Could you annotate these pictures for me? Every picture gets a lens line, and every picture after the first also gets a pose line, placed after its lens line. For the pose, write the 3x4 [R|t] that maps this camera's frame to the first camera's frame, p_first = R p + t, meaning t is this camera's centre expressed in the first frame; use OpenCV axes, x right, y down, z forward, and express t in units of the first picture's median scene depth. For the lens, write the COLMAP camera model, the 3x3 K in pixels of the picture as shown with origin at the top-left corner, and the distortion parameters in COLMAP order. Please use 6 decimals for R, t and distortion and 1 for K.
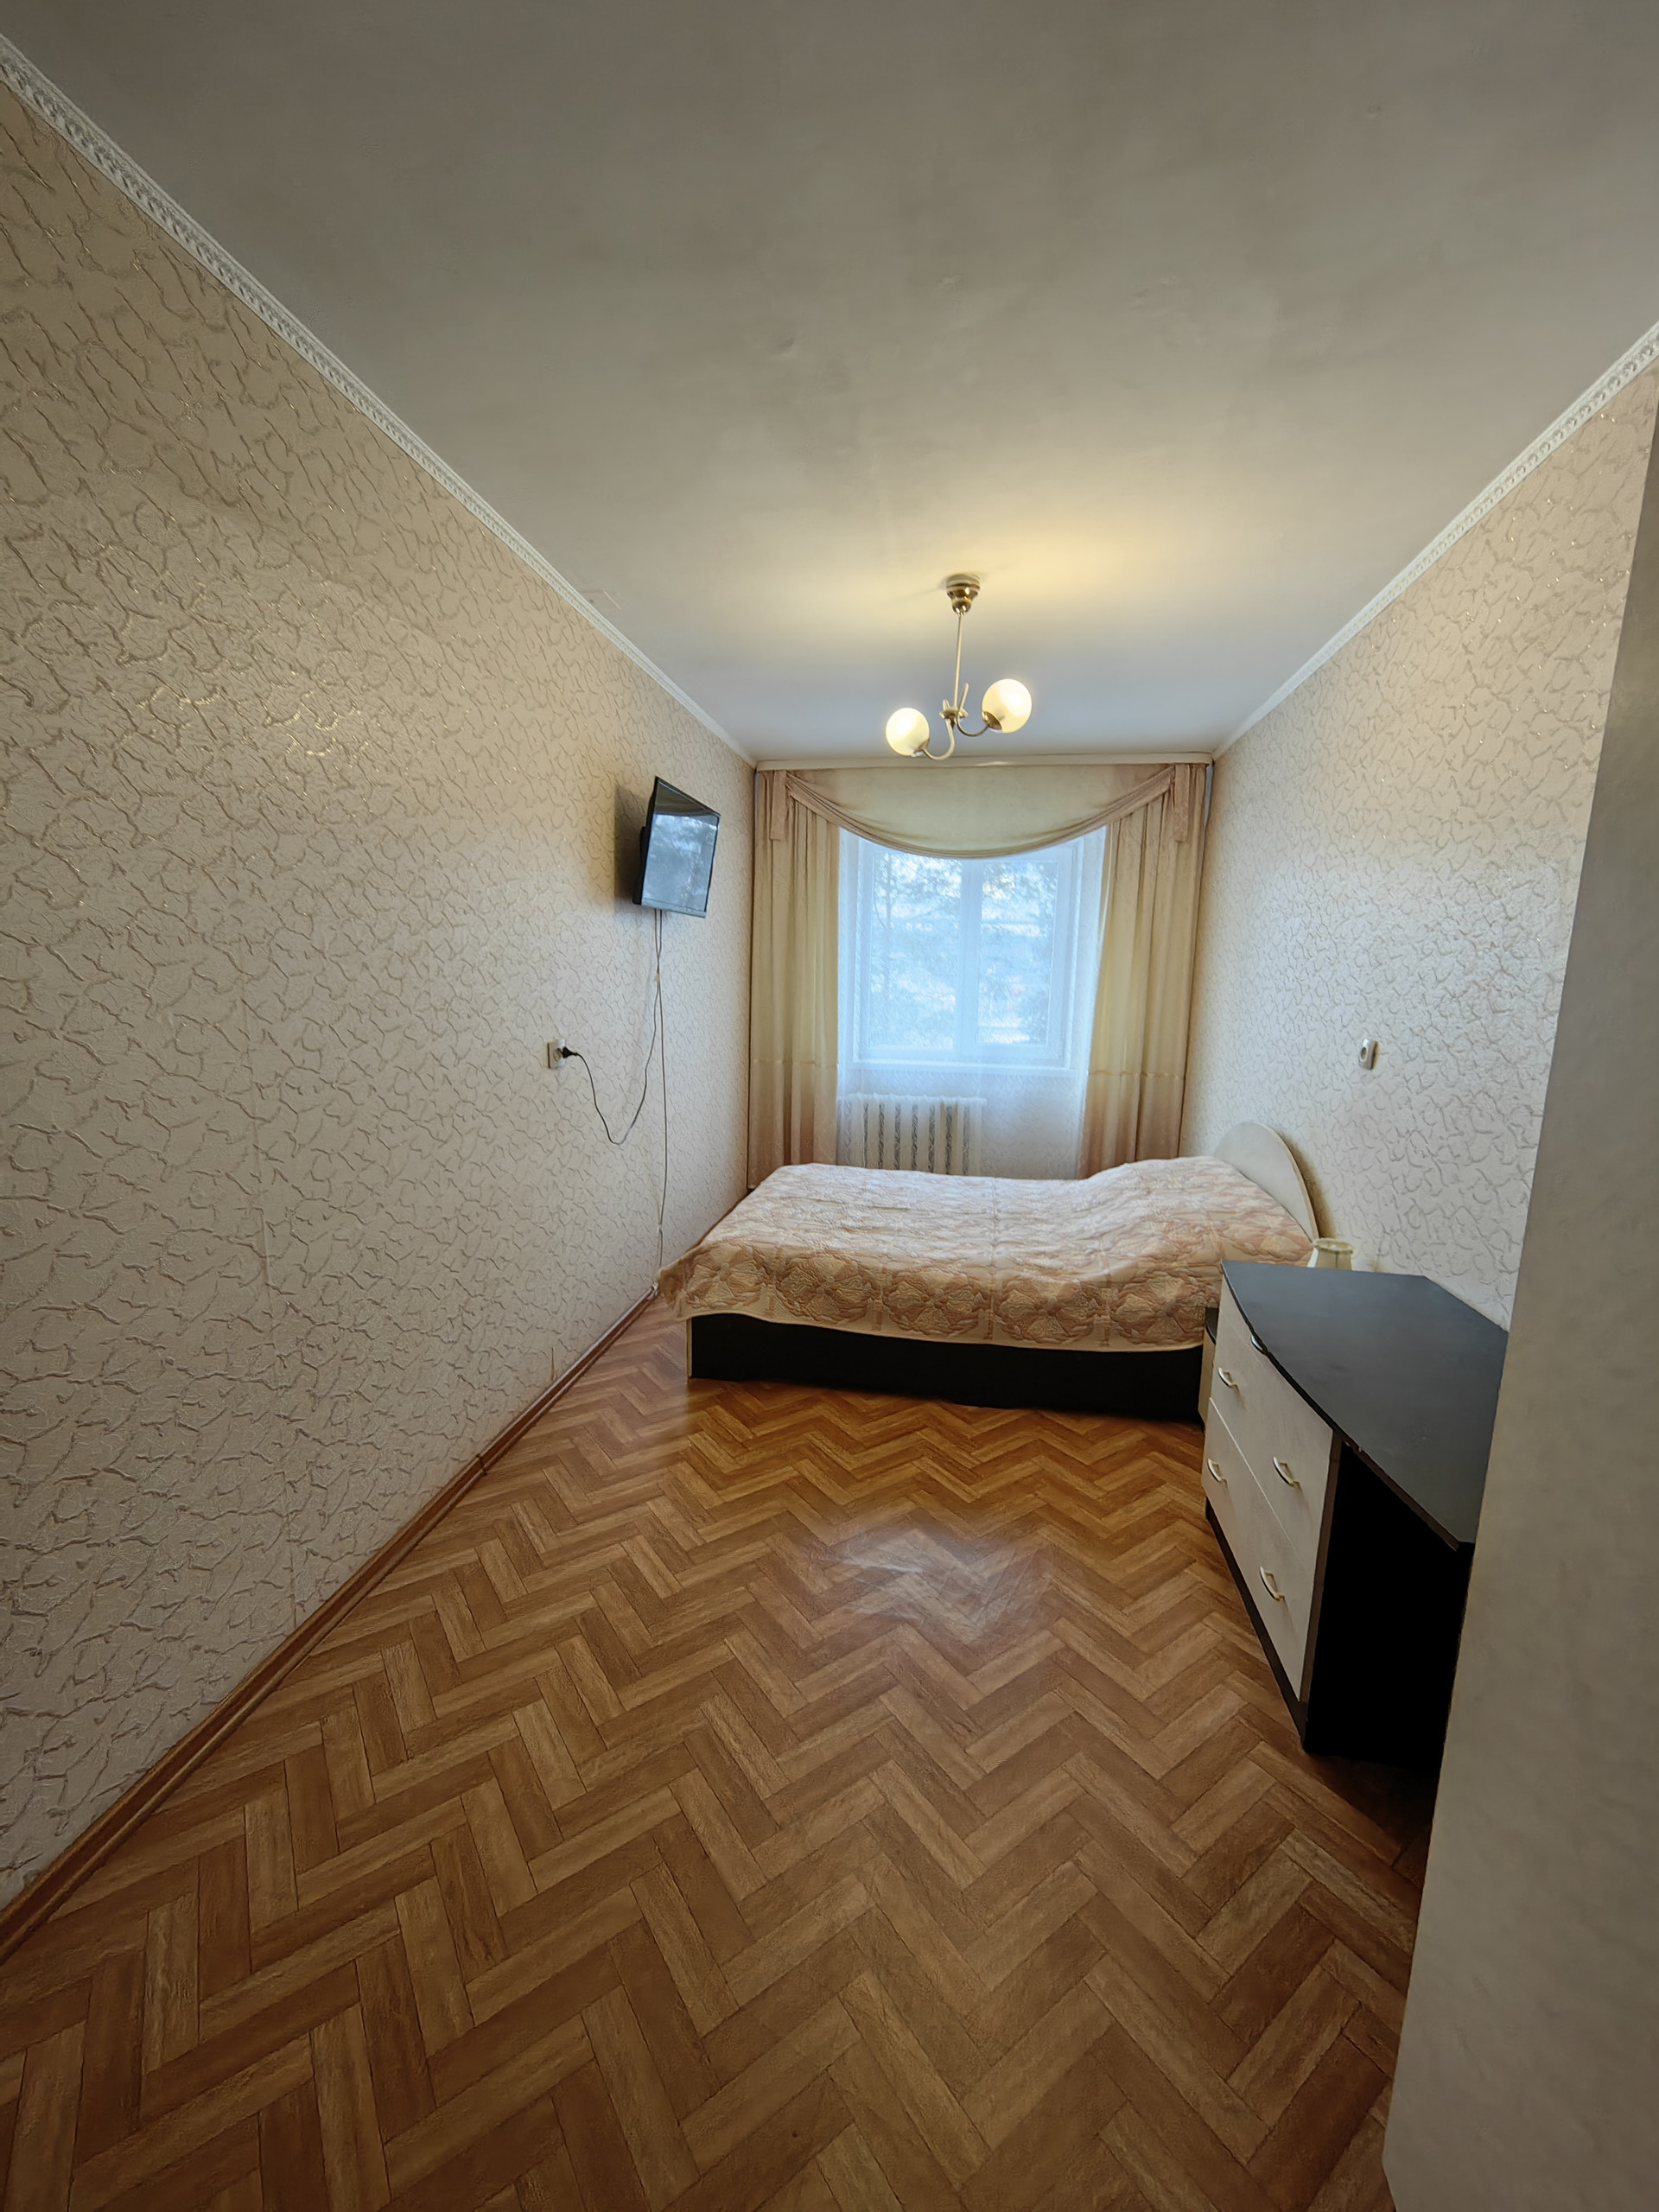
lens RADIAL K [[869.4, 0, 830.4], [0, 869.4, 1106.2], [0, 0, 1]] dist [0.001859, -0.001694]
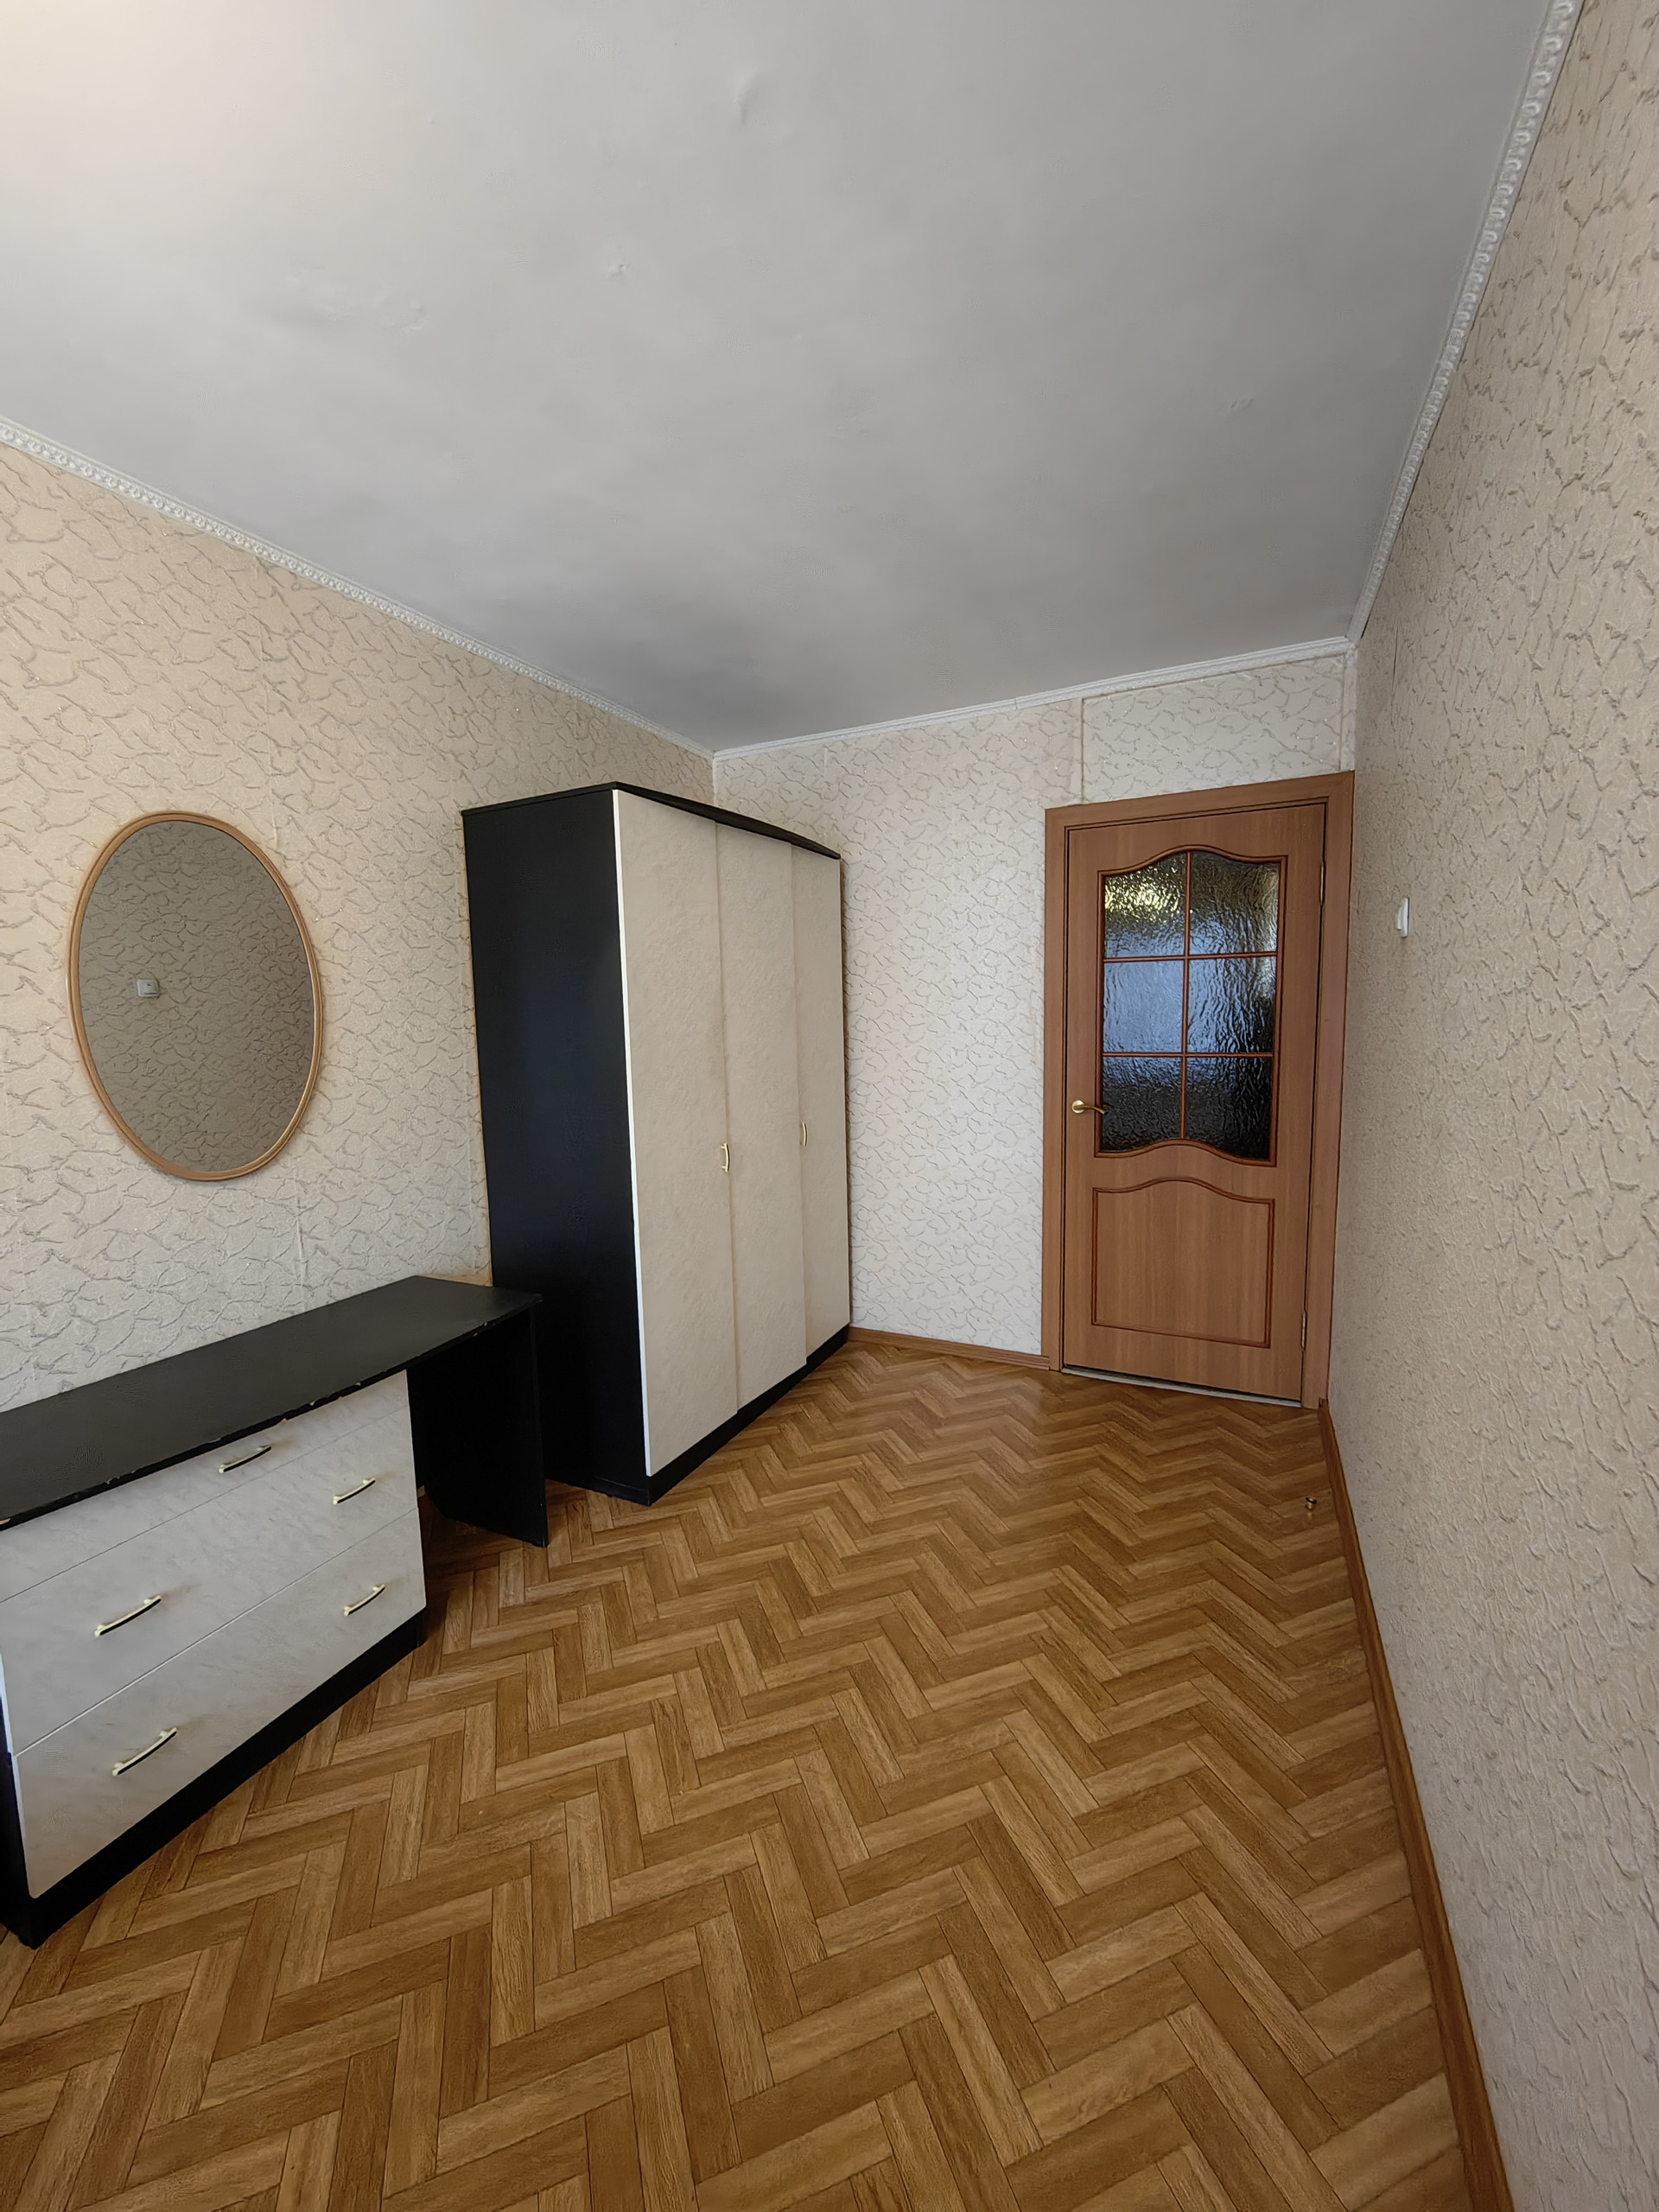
lens RADIAL K [[869.4, 0, 827.1], [0, 869.4, 1102.1], [0, 0, 1]] dist [0.001859, -0.001694]
pose [[-0.962754, -0.032833, 0.268377, -0.298603], [0.036999, 0.967264, 0.251061, -0.278421], [-0.267835, 0.251640, -0.930022, 1.702131]]
